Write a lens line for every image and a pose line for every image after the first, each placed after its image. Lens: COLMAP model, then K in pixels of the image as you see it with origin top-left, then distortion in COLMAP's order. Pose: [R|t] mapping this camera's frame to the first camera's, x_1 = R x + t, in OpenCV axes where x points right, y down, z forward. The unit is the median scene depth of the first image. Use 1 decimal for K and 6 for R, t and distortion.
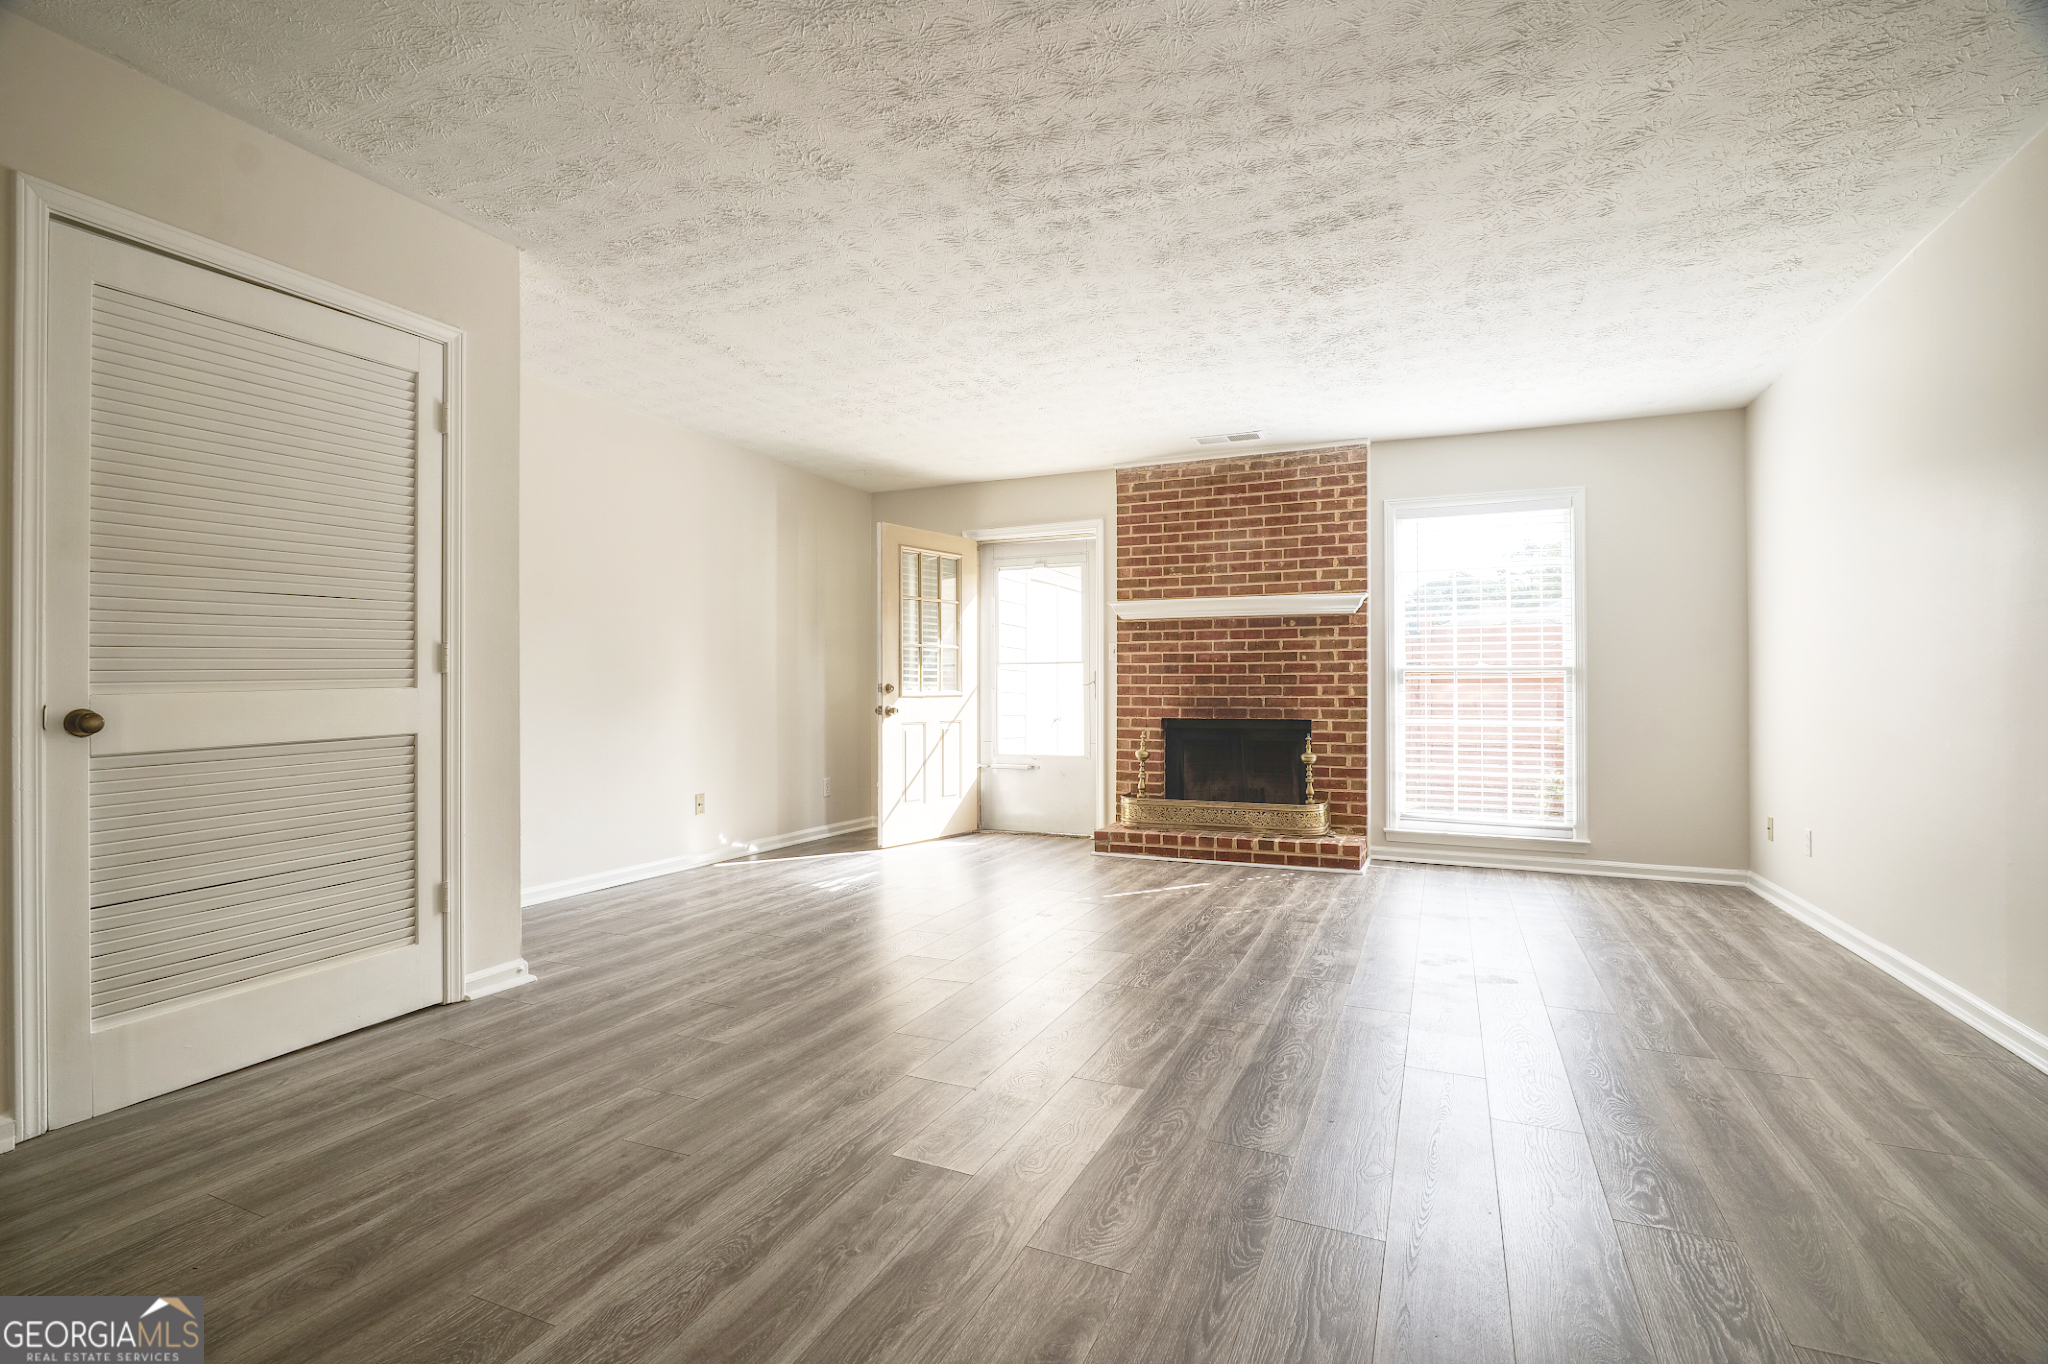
lens RADIAL K [[945.7, 0, 1013.1], [0, 945.7, 684.4], [0, 0, 1]] dist [-0.021629, -0.000356]
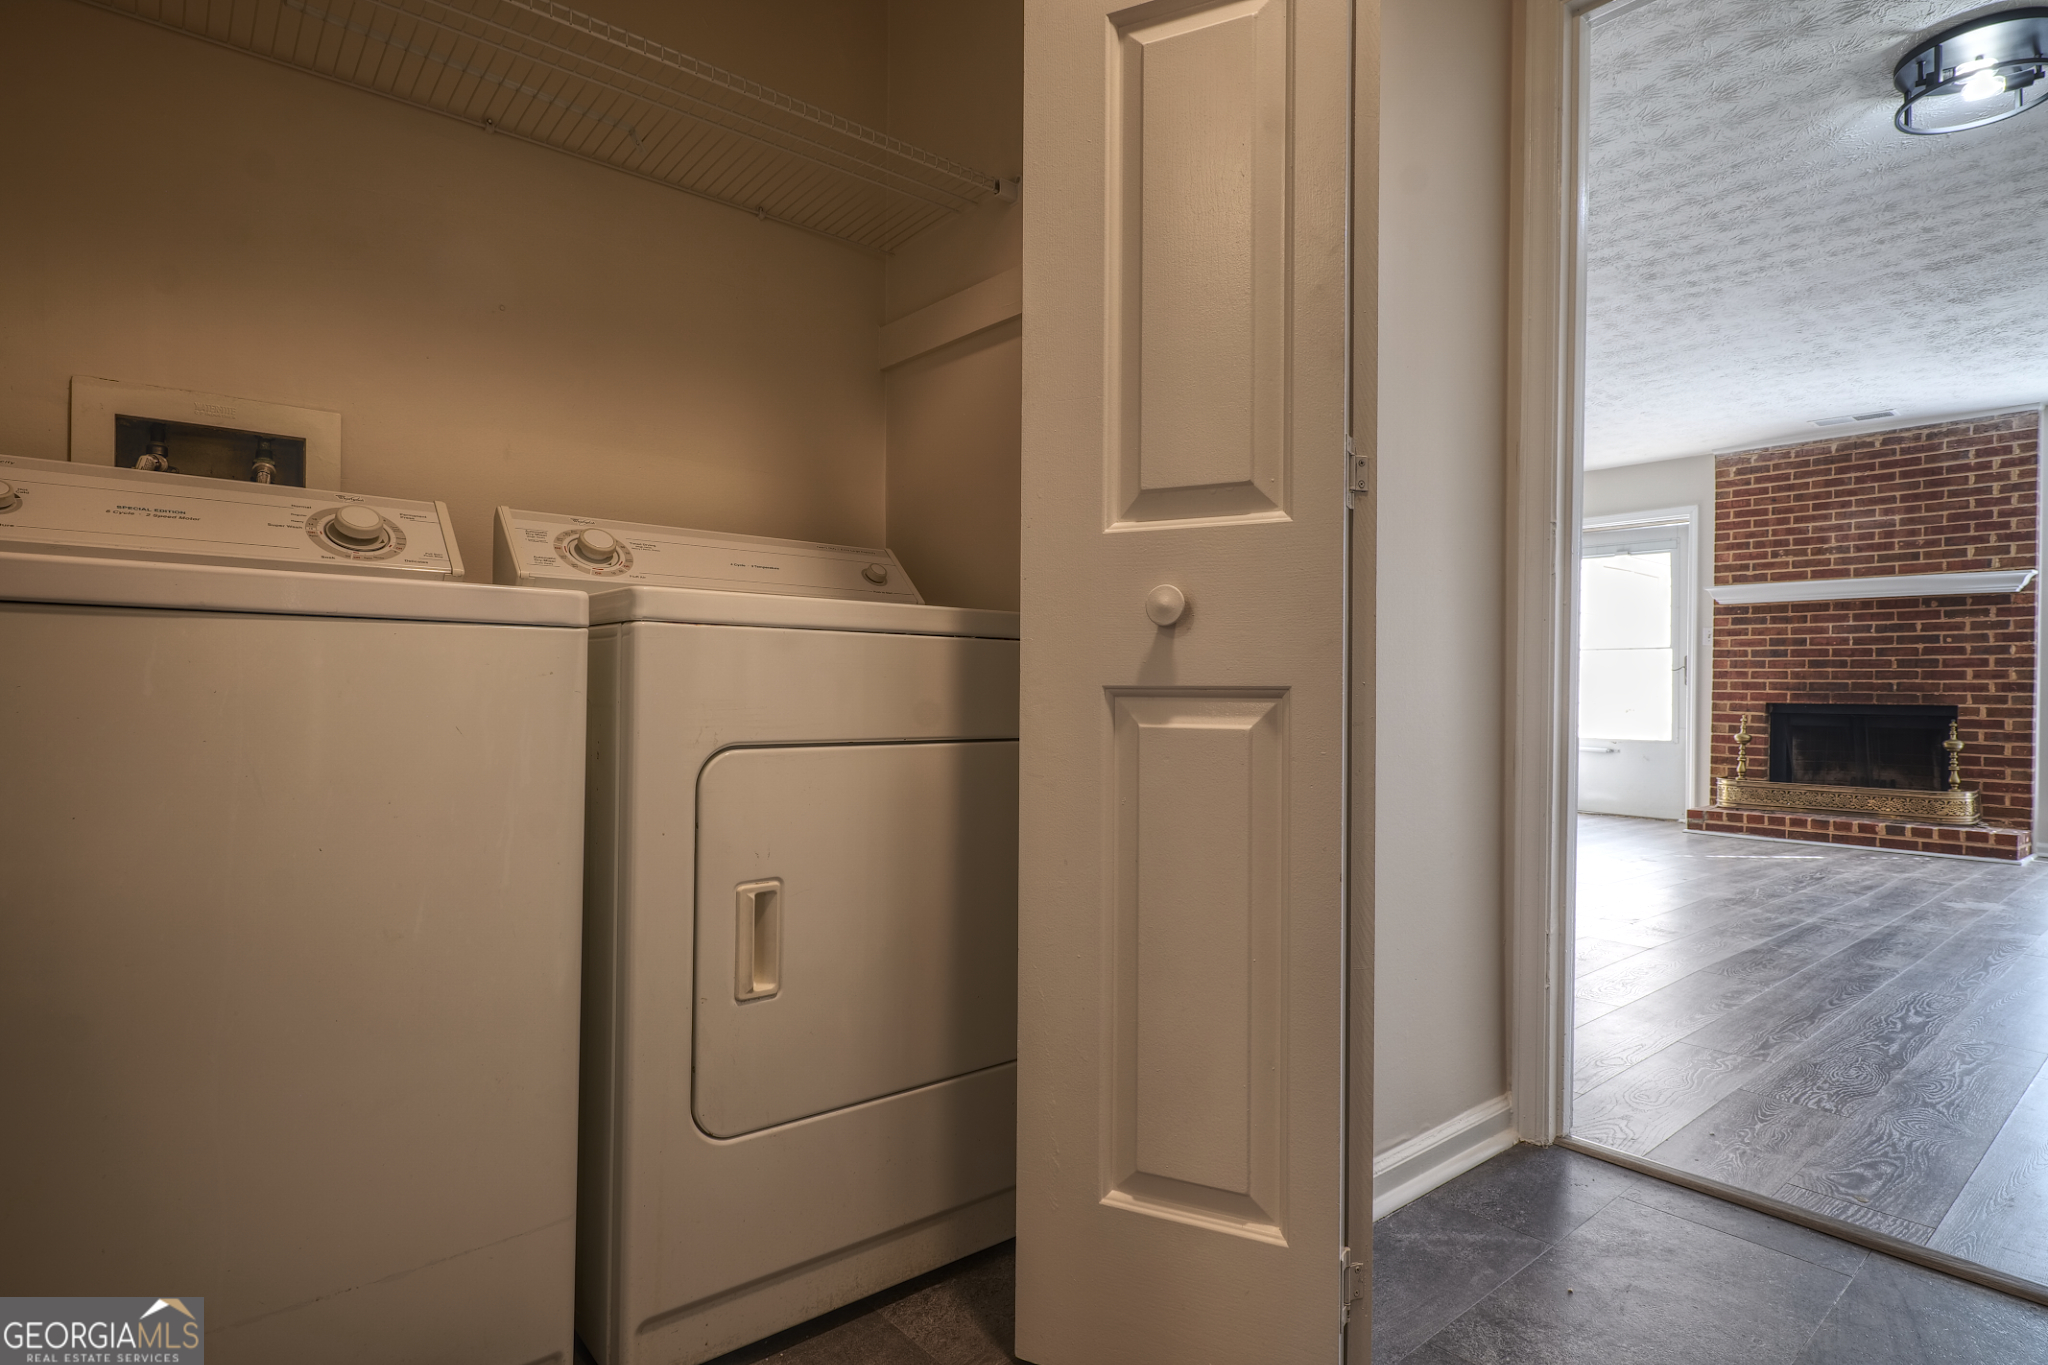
lens RADIAL K [[1054.4, 0, 1023.1], [0, 1054.4, 687.7], [0, 0, 1]] dist [-0.000297, -0.000986]
pose [[0.904516, 0.012835, -0.426247, -0.082532], [-0.012670, 0.999915, 0.003223, 0.028192], [0.426252, 0.002485, 0.904601, -0.358547]]
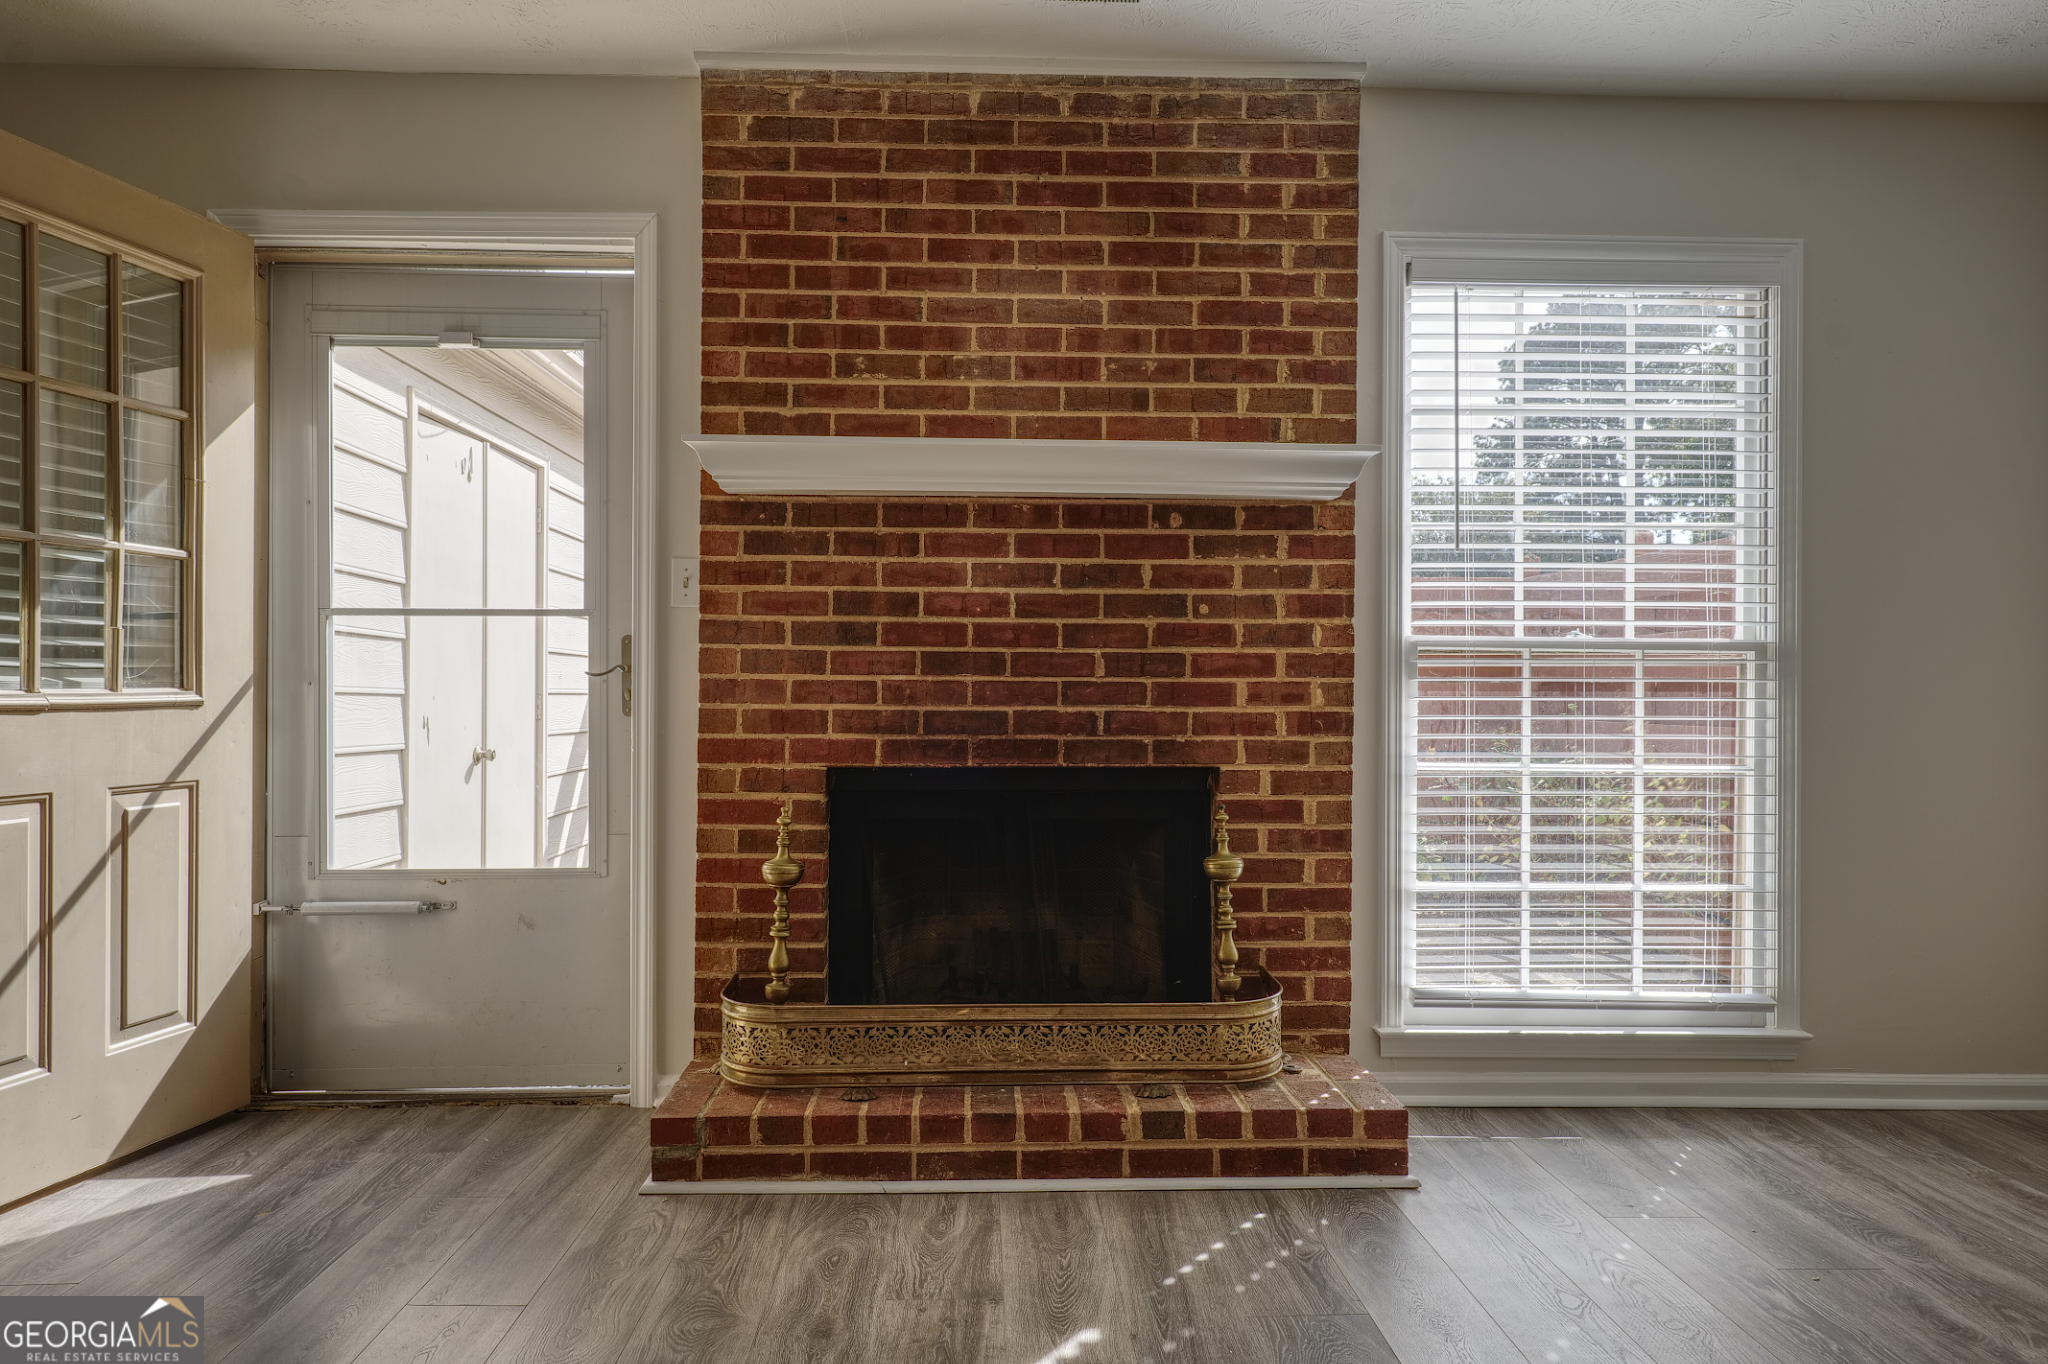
lens RADIAL K [[1351.2, 0, 1024.0], [0, 1351.2, 682.0], [0, 0, 1]] dist [0.003729, 0.000835]
pose [[0.895111, 0.005605, 0.445808, -0.008861], [-0.007758, 0.999965, 0.003004, 0.000820], [-0.445775, -0.006148, 0.895124, 0.531520]]
